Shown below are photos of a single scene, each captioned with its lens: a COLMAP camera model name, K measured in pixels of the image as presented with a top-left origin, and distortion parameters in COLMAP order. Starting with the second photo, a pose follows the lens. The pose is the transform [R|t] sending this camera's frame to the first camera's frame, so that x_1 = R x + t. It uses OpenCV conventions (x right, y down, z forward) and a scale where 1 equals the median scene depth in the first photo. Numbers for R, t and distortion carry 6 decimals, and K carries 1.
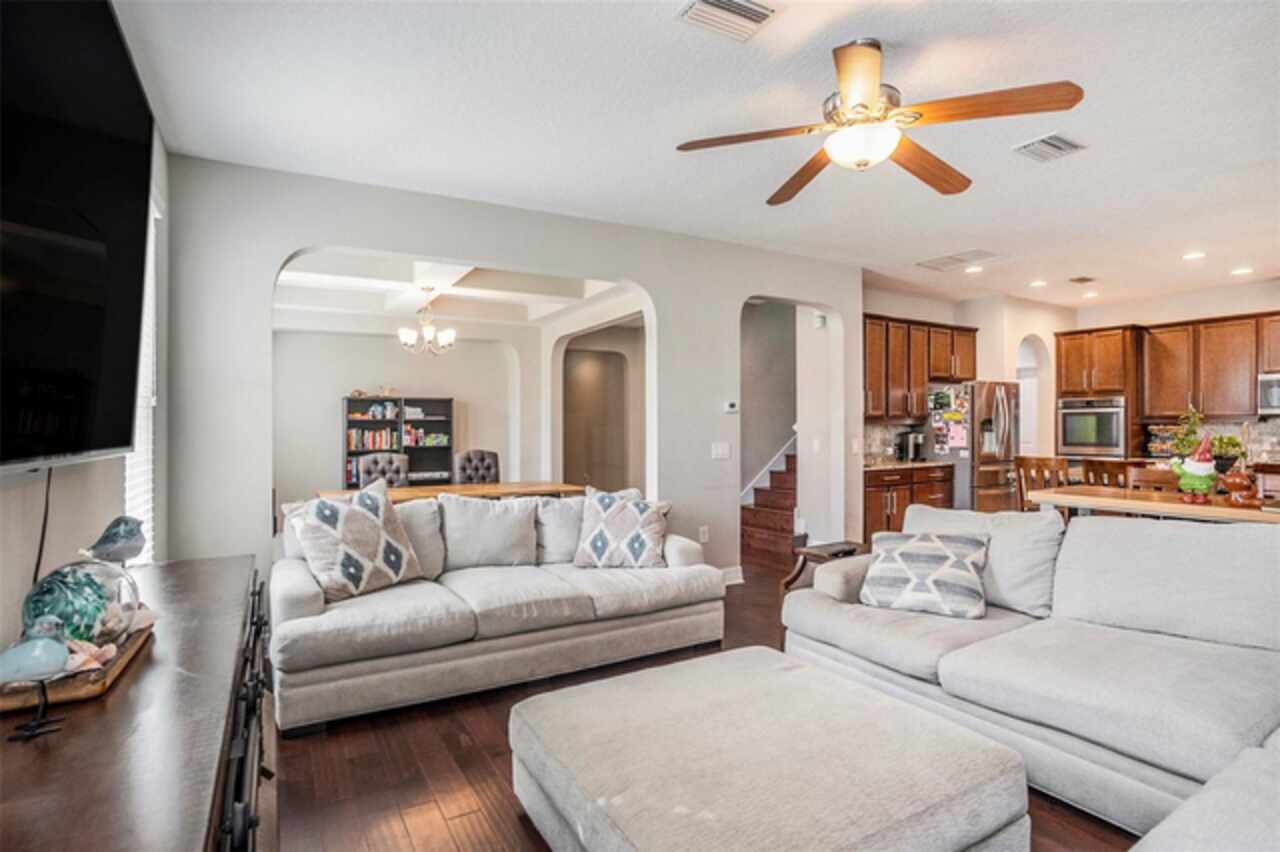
lens RADIAL K [[637.6, 0, 640.0], [0, 637.6, 426.0], [0, 0, 1]] dist [0.000757, 0.000218]
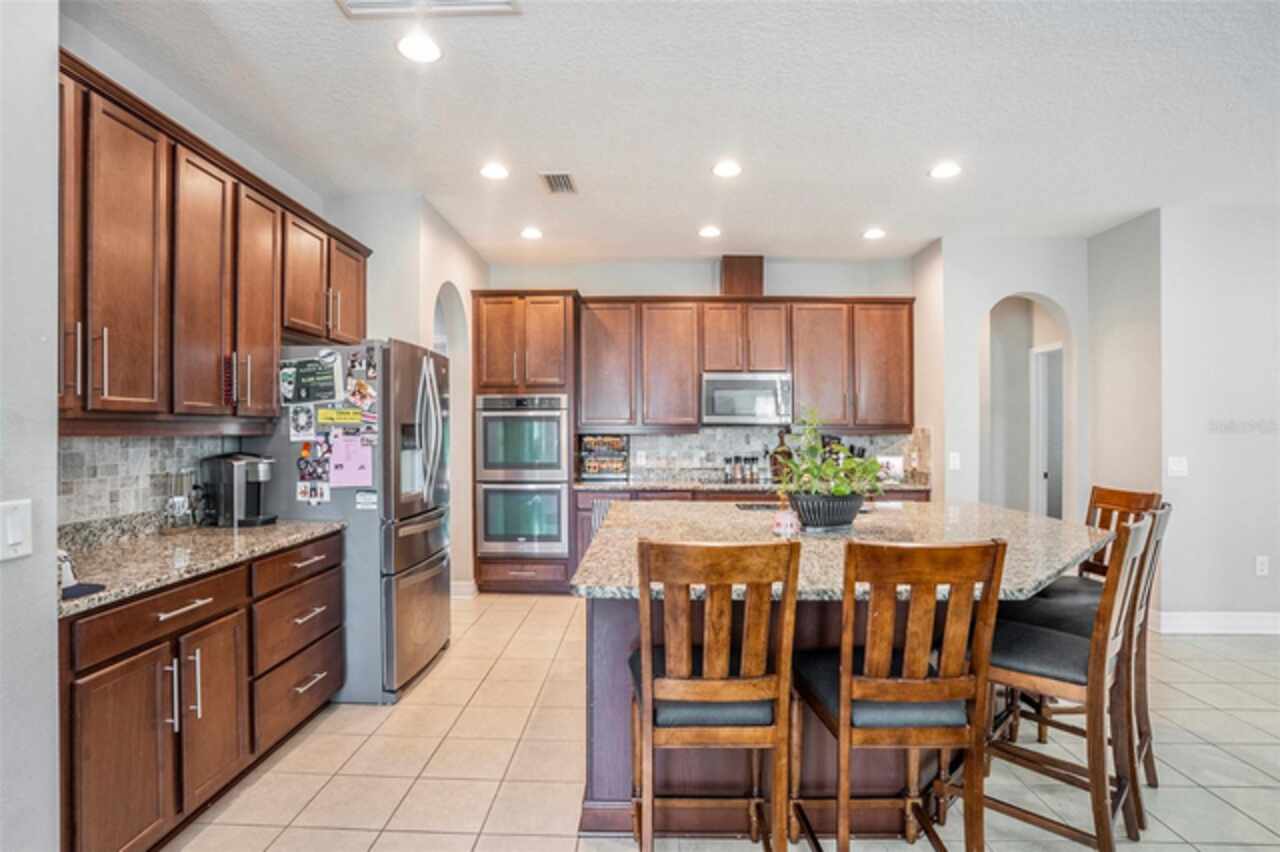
lens RADIAL K [[654.2, 0, 636.3], [0, 654.2, 438.7], [0, 0, 1]] dist [-0.026953, 0.000741]
pose [[0.555220, -0.003684, 0.831696, 0.227598], [-0.002694, 0.999977, 0.006227, -0.003476], [-0.831699, -0.005698, 0.555197, 0.570796]]
